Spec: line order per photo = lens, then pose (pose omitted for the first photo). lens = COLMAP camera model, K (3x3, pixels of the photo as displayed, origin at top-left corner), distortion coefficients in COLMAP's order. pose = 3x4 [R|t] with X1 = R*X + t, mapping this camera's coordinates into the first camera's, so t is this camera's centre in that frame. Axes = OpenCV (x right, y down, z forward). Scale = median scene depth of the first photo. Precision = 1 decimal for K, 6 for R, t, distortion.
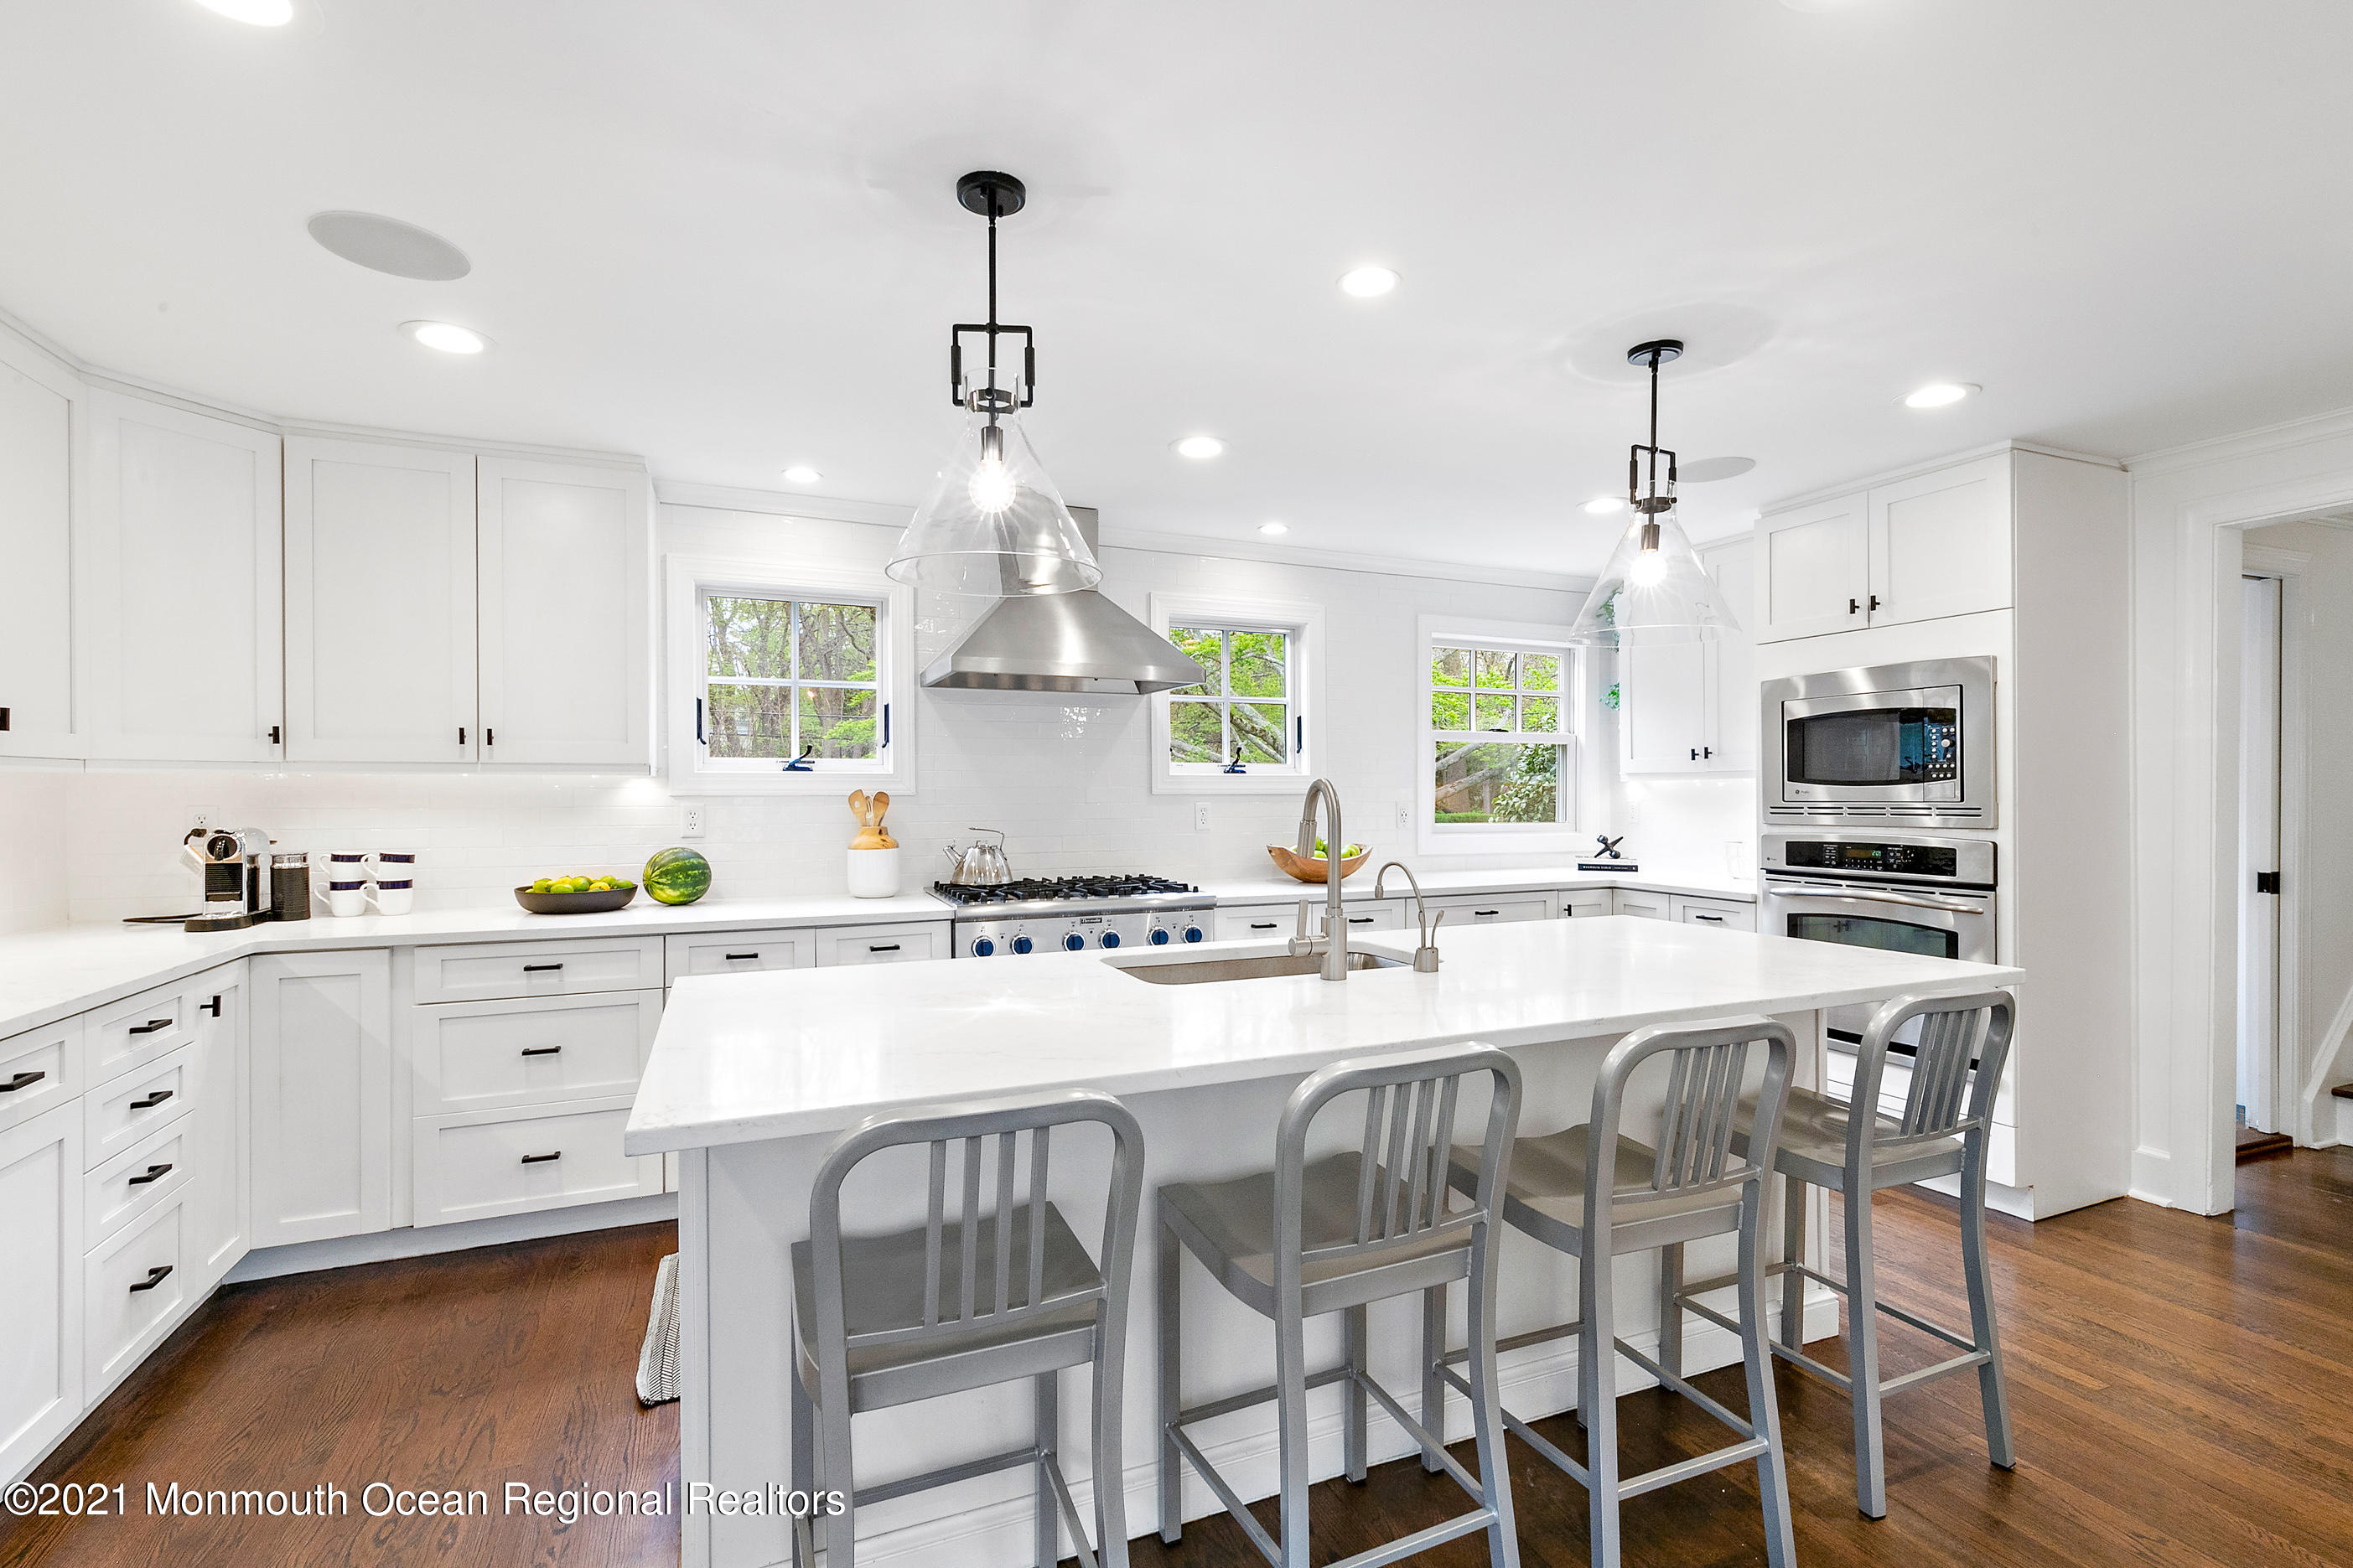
lens RADIAL K [[1043.6, 0, 1180.1], [0, 1043.6, 790.1], [0, 0, 1]] dist [0.002518, -0.000328]
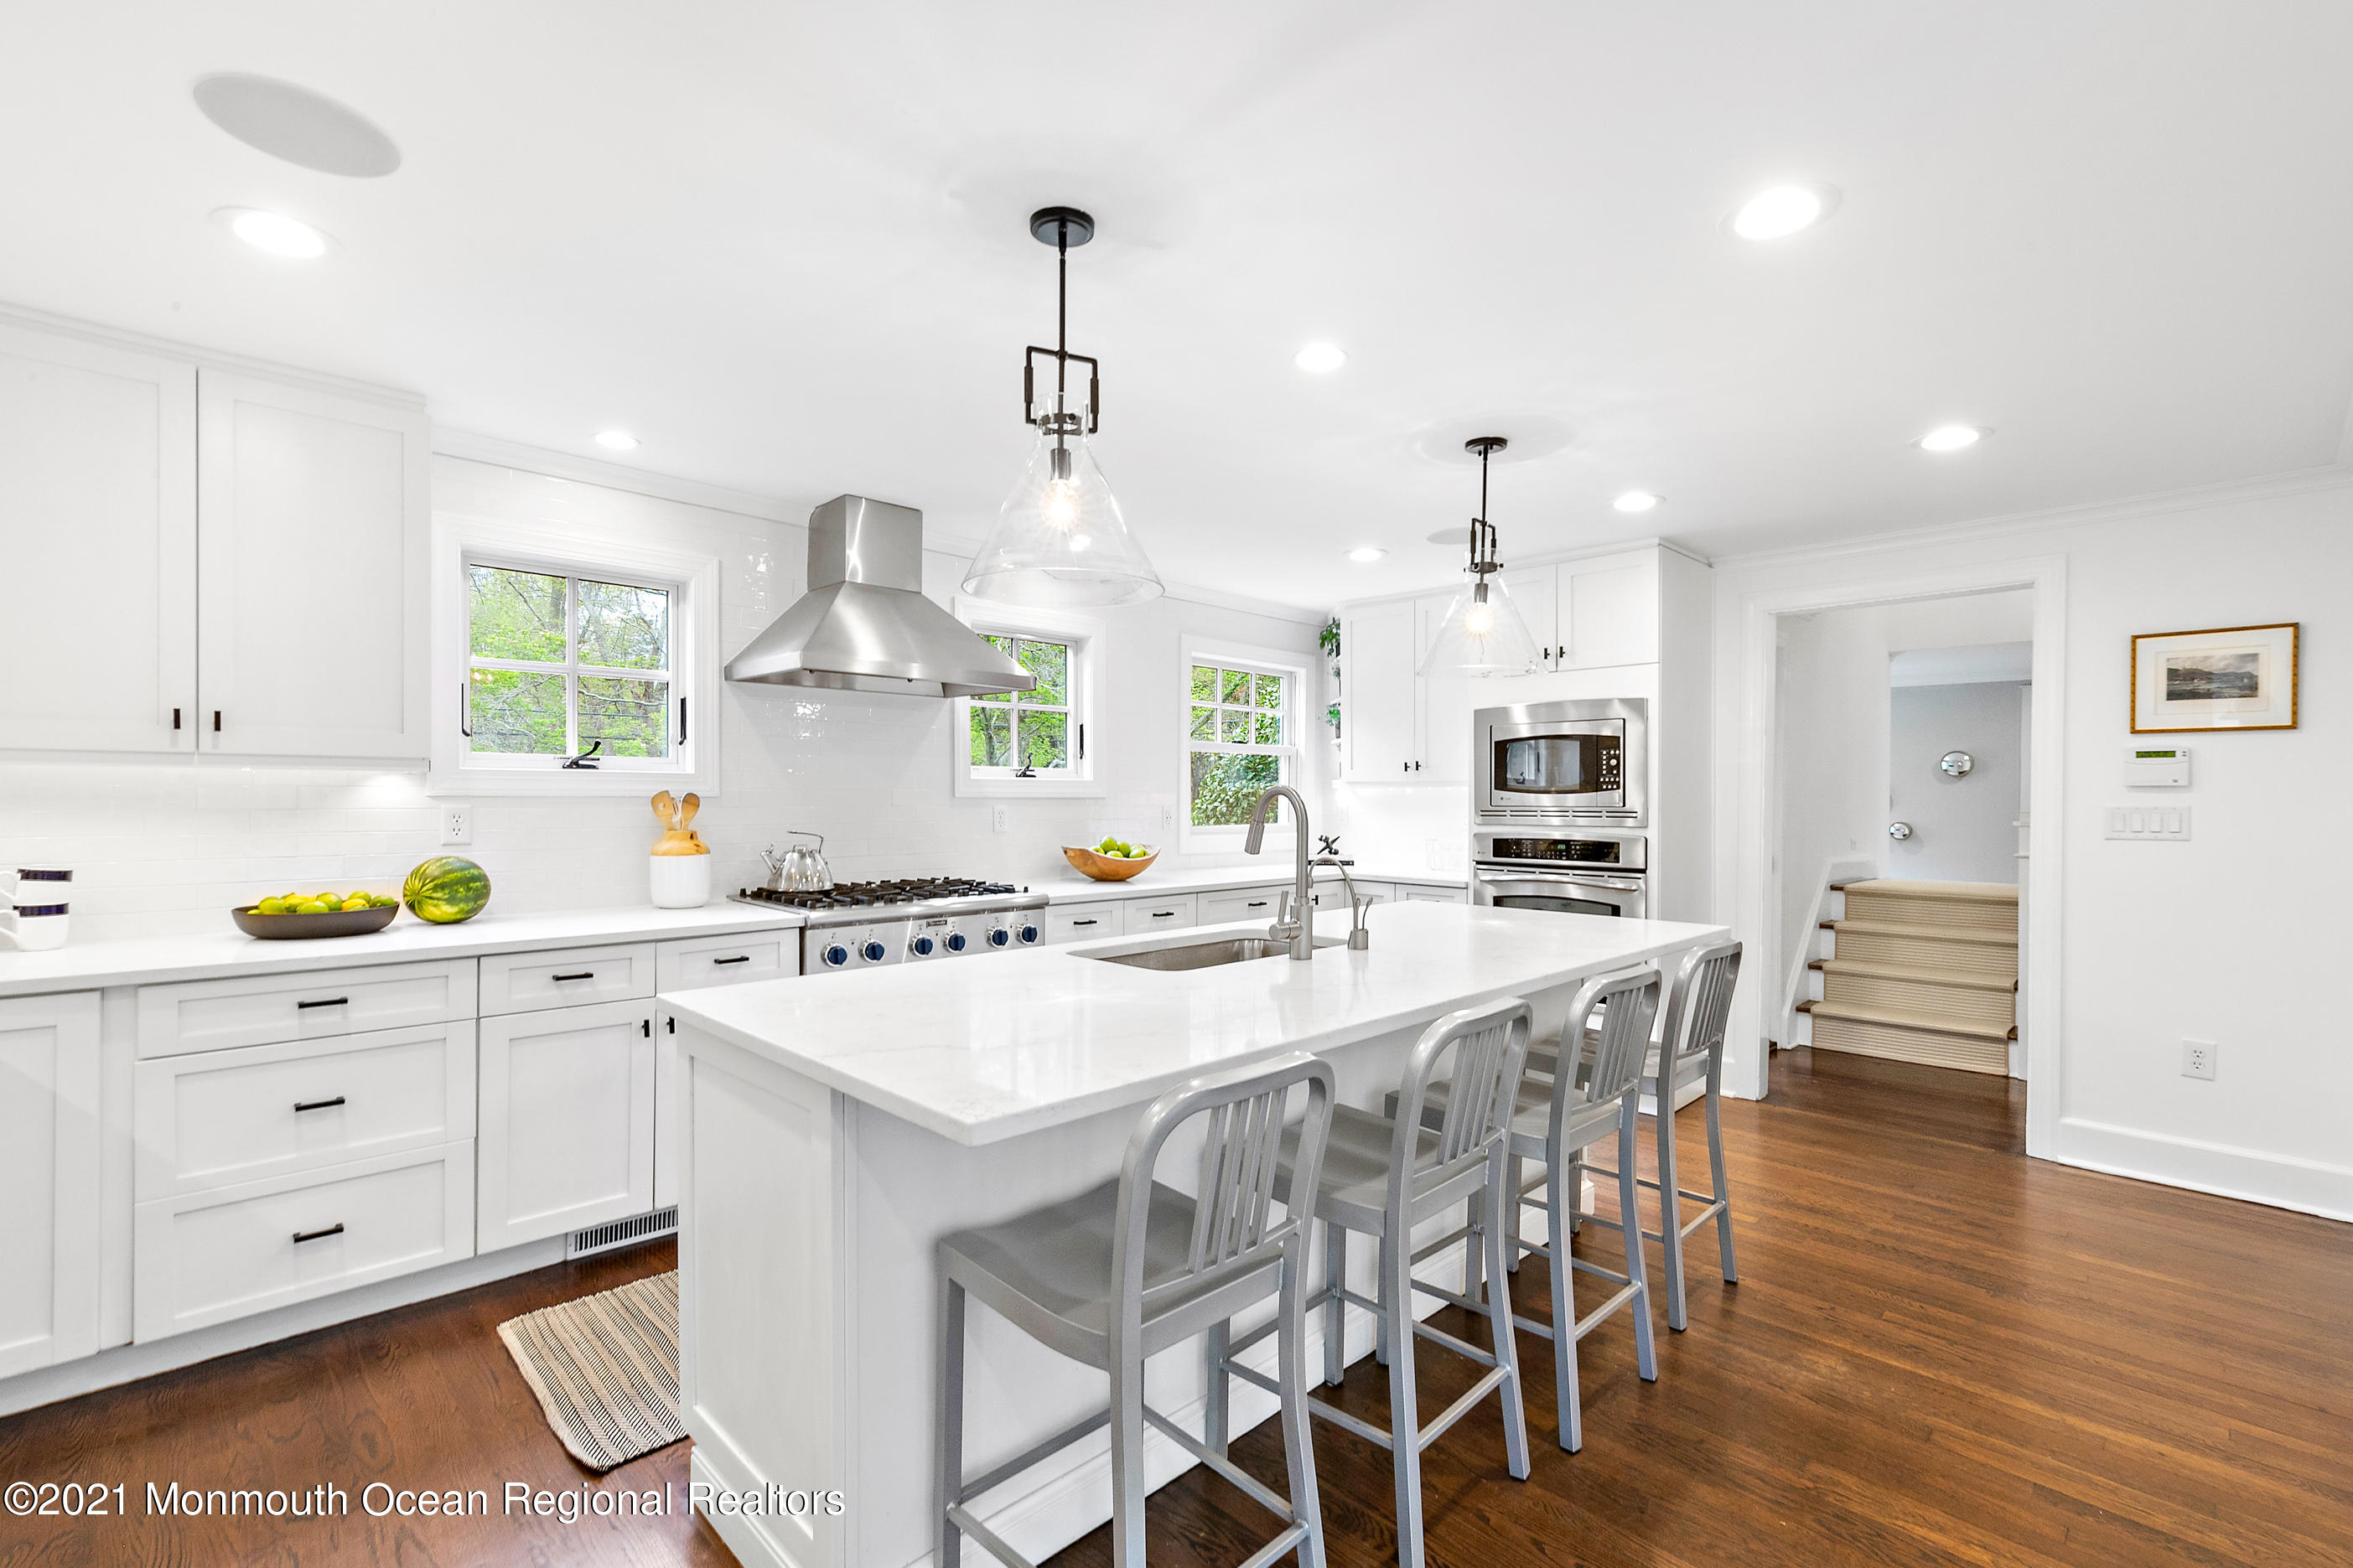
lens RADIAL K [[1027.1, 0, 1181.0], [0, 1027.1, 794.0], [0, 0, 1]] dist [0.001520, -0.000145]
pose [[0.930139, 0.007080, 0.367139, -0.246080], [-0.006974, 0.999974, -0.001615, 0.001017], [-0.367141, -0.001058, 0.930165, -0.005070]]
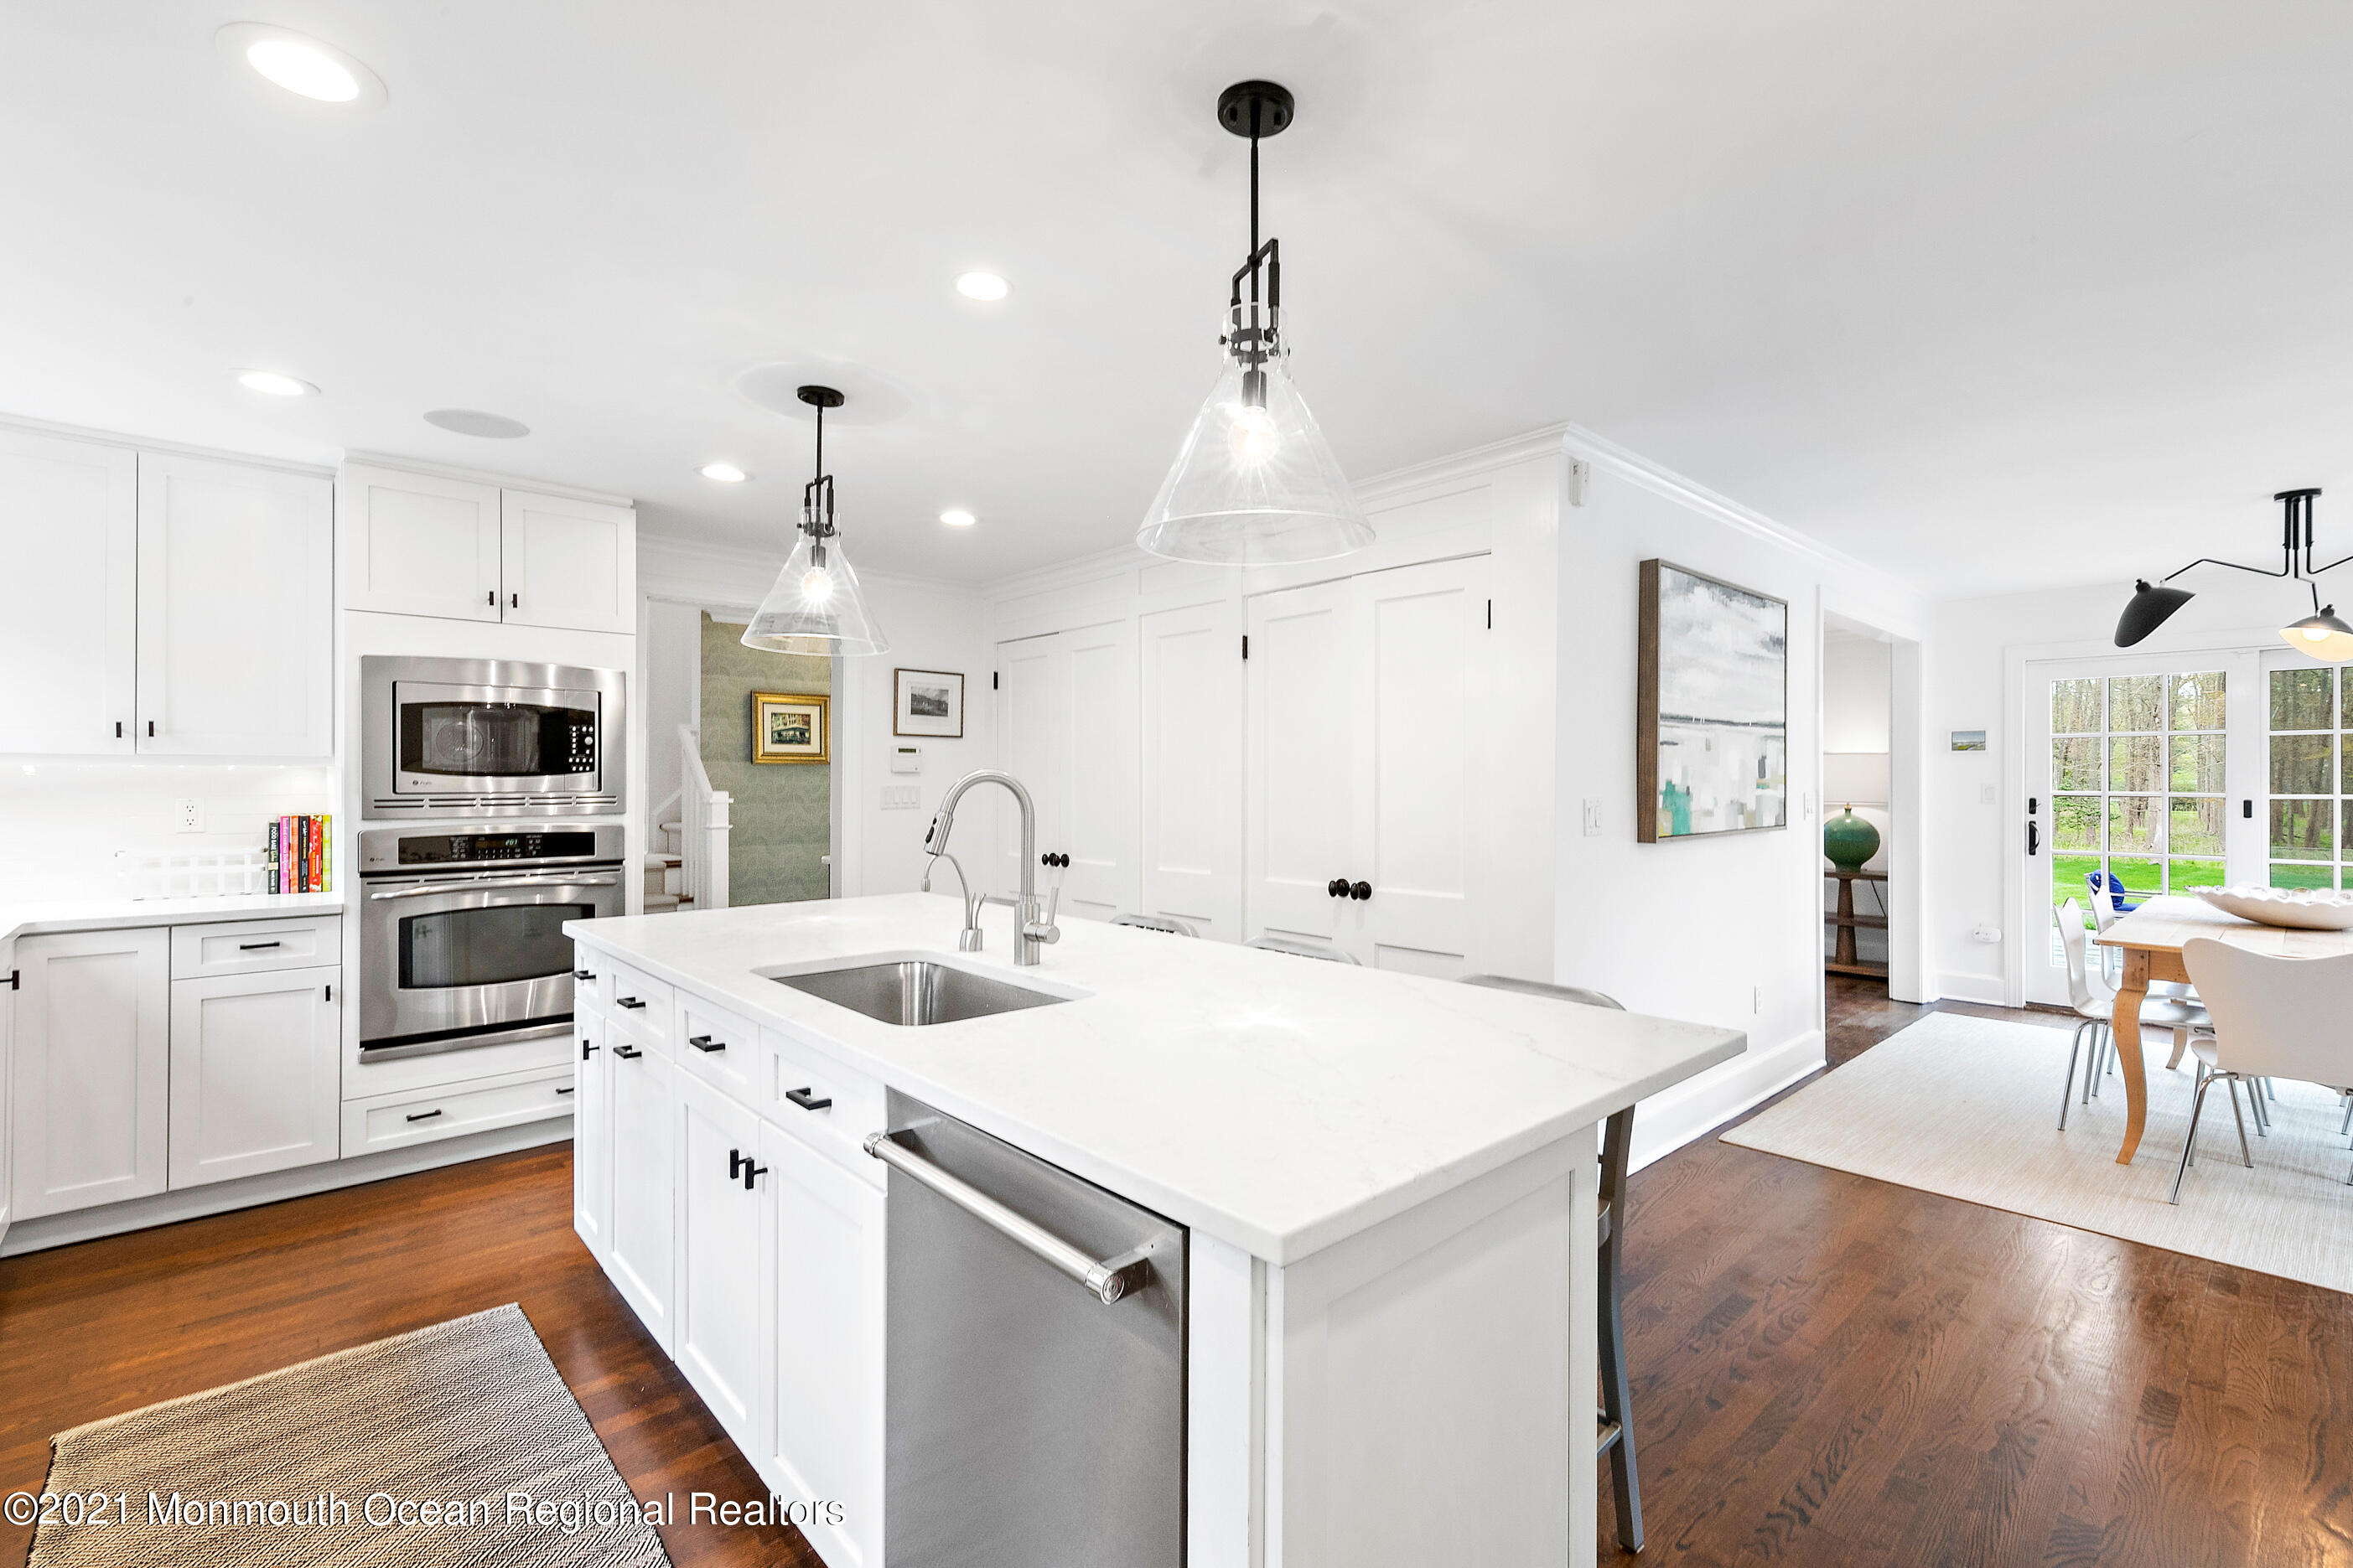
lens RADIAL K [[1043.6, 0, 1180.1], [0, 1043.6, 790.1], [0, 0, 1]] dist [0.002518, -0.000328]
pose [[-0.339646, -0.005373, 0.940538, -0.561248], [-0.001148, 0.999985, 0.005298, 0.002567], [-0.940553, 0.000720, -0.339647, 0.765095]]
